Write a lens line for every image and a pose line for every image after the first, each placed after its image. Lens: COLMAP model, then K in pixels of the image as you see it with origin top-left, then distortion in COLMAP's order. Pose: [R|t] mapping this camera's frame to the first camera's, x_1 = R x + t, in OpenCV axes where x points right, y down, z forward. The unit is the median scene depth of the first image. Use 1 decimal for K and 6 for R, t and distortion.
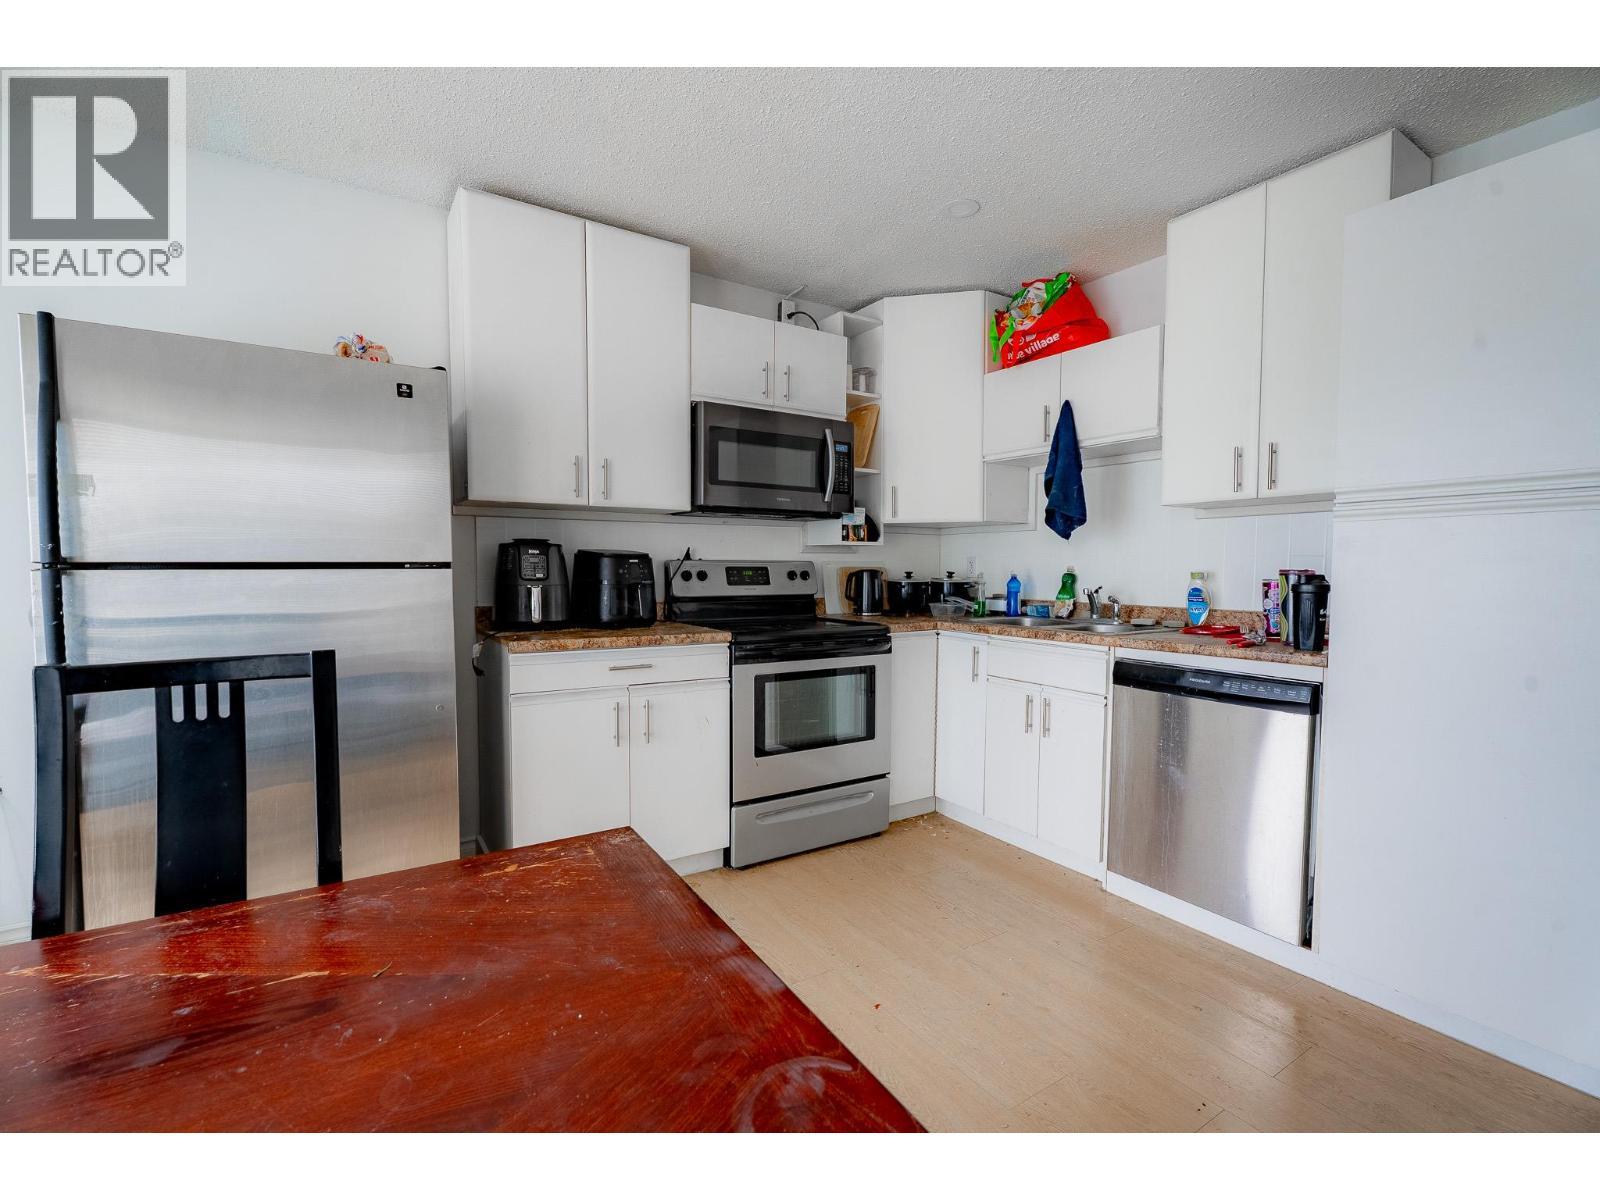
lens RADIAL K [[721.9, 0, 804.3], [0, 721.9, 599.0], [0, 0, 1]] dist [0.001093, 0.000364]
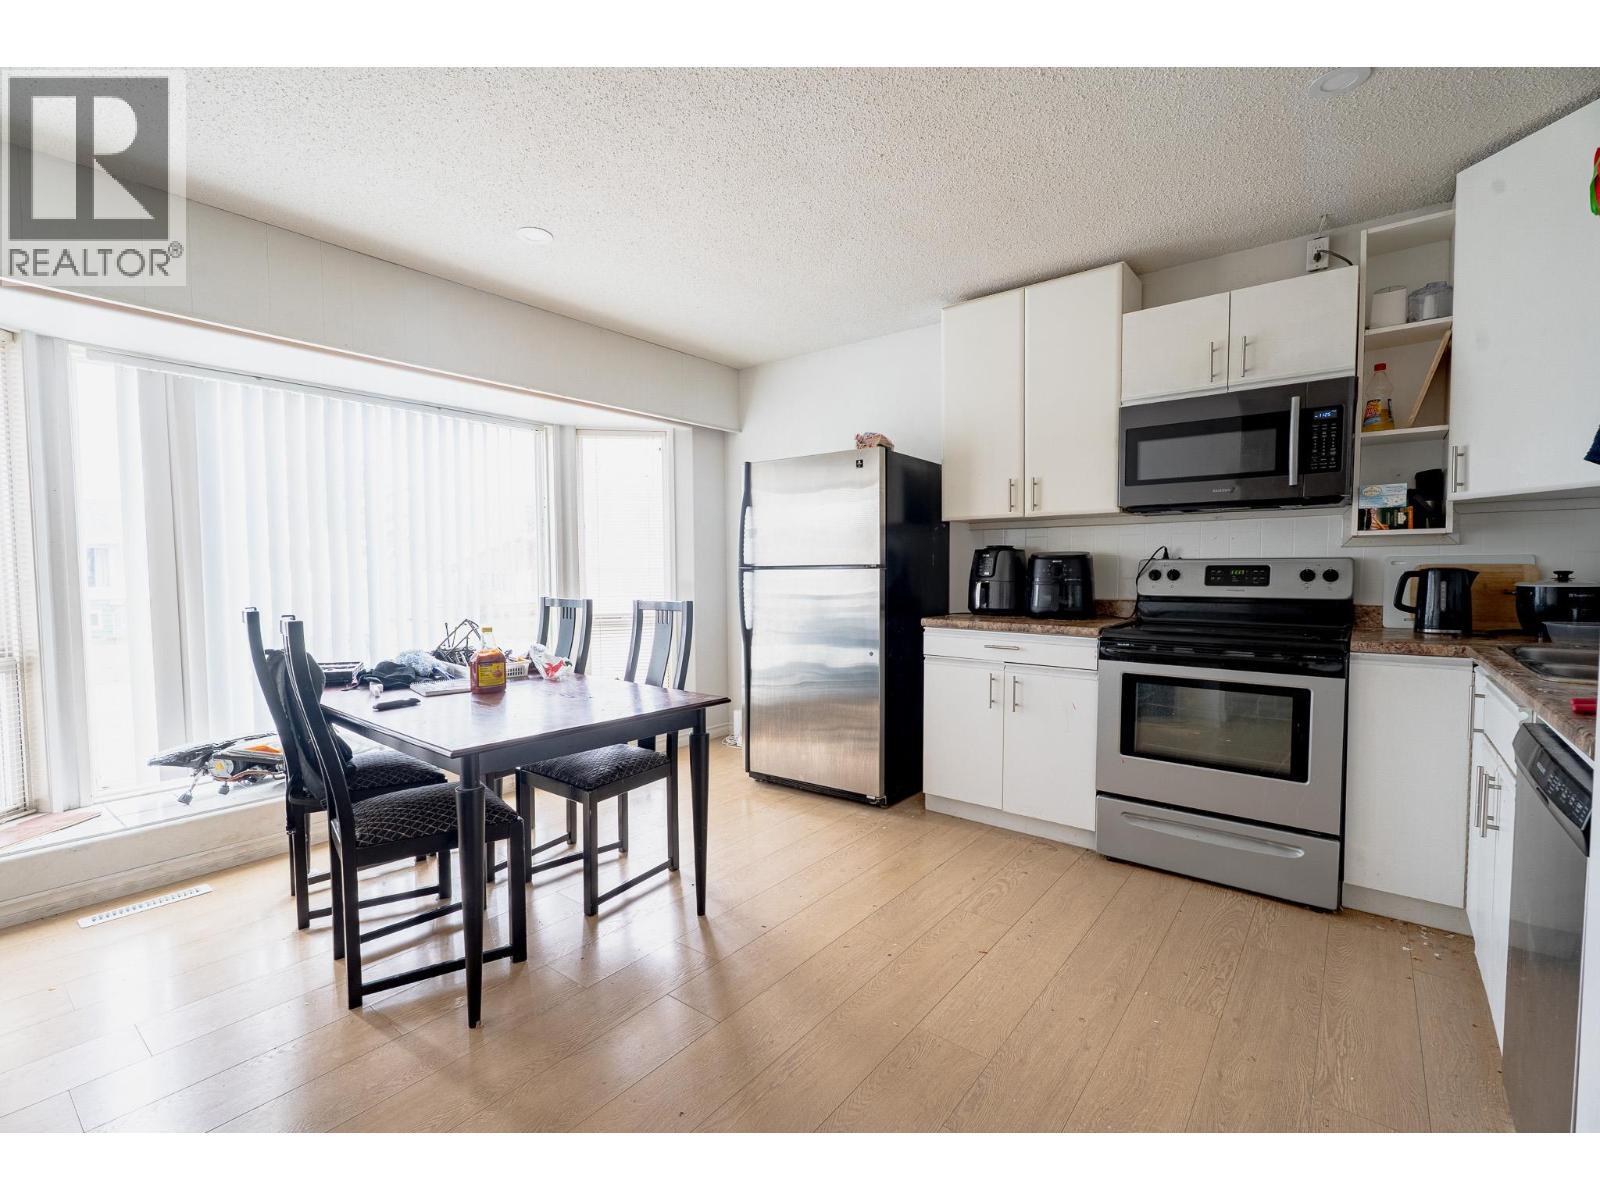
lens RADIAL K [[721.9, 0, 805.0], [0, 721.9, 599.6], [0, 0, 1]] dist [0.001093, 0.000364]
pose [[0.316397, 0.036365, -0.947930, 0.685581], [-0.037468, 0.998964, 0.025817, -0.005723], [0.947887, 0.027349, 0.317432, 0.233240]]
